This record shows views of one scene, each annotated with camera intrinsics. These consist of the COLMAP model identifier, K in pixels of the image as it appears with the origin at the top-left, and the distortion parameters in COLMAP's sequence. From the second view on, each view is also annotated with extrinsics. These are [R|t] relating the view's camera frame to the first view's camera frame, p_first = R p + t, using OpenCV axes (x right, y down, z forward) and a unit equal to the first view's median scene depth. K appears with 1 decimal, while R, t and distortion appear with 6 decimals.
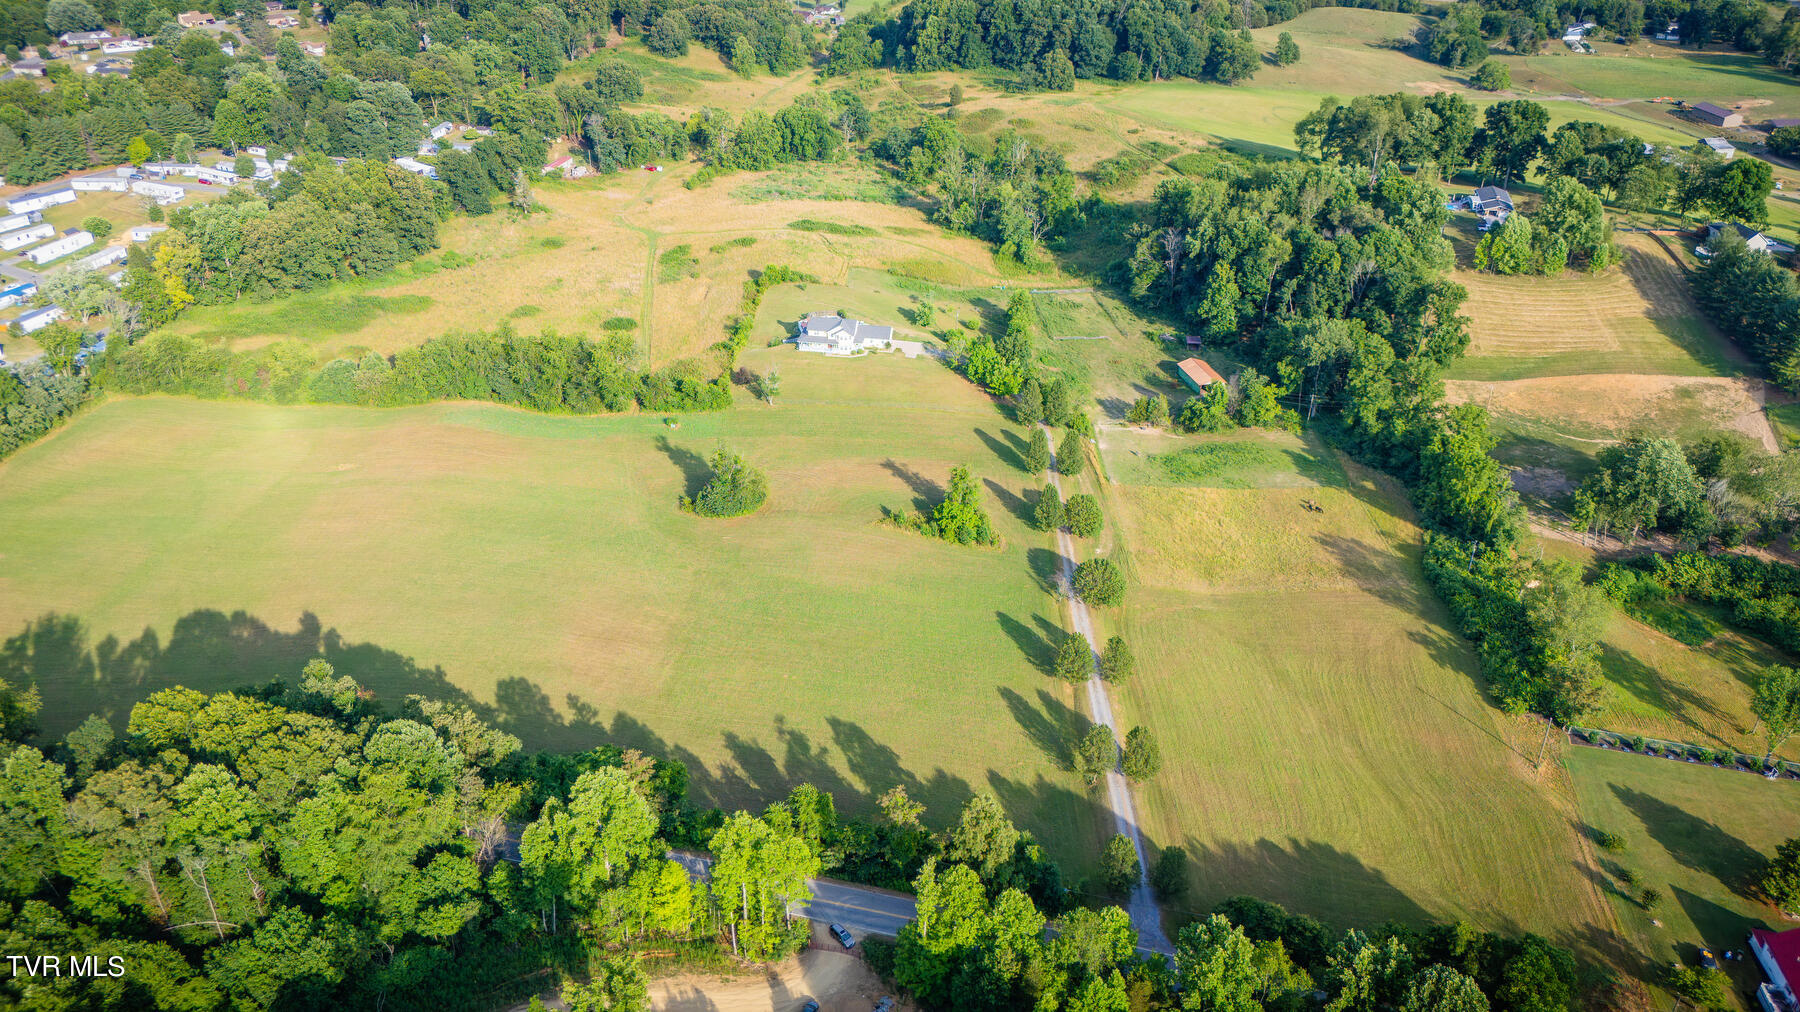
lens RADIAL K [[1332.3, 0, 895.1], [0, 1332.3, 505.1], [0, 0, 1]] dist [0.079067, -0.085132]
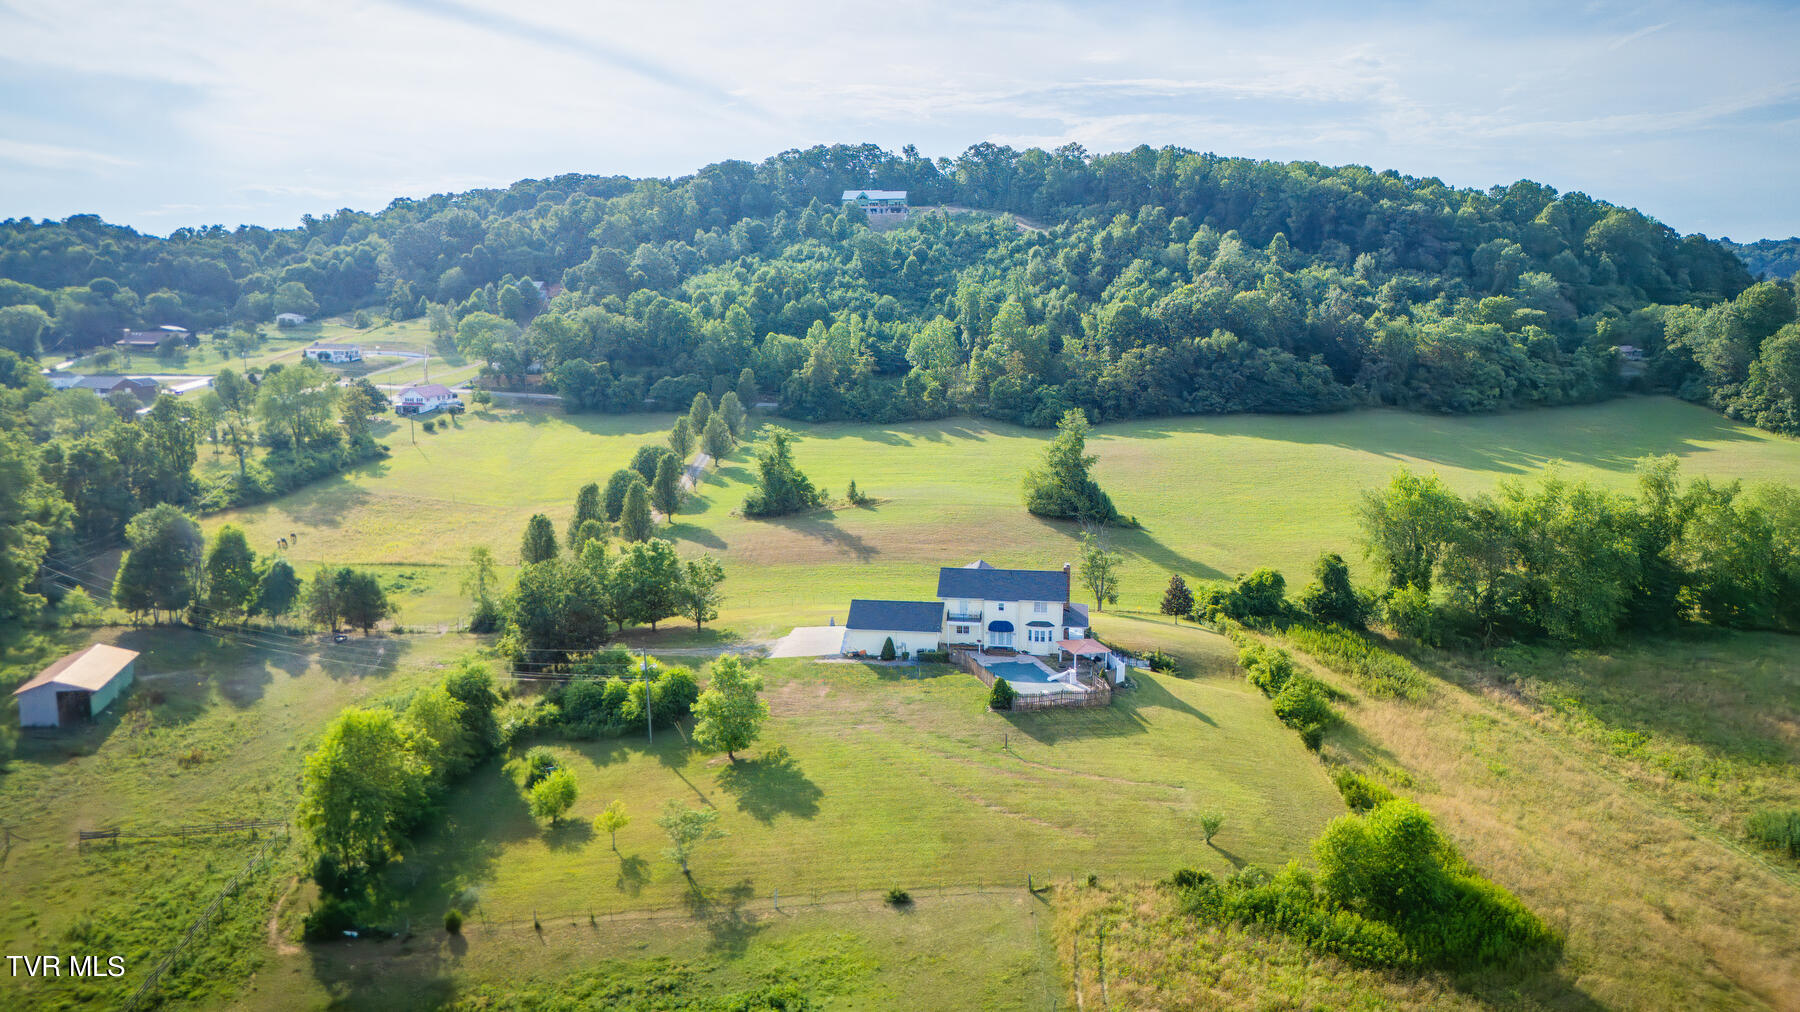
lens RADIAL K [[1332.3, 0, 895.1], [0, 1332.3, 505.1], [0, 0, 1]] dist [0.079067, -0.085132]
pose [[-0.999947, -0.001751, -0.010116, -0.009766], [-0.007730, 0.776920, 0.629551, -0.375669], [0.006757, 0.629596, -0.776893, 1.229130]]
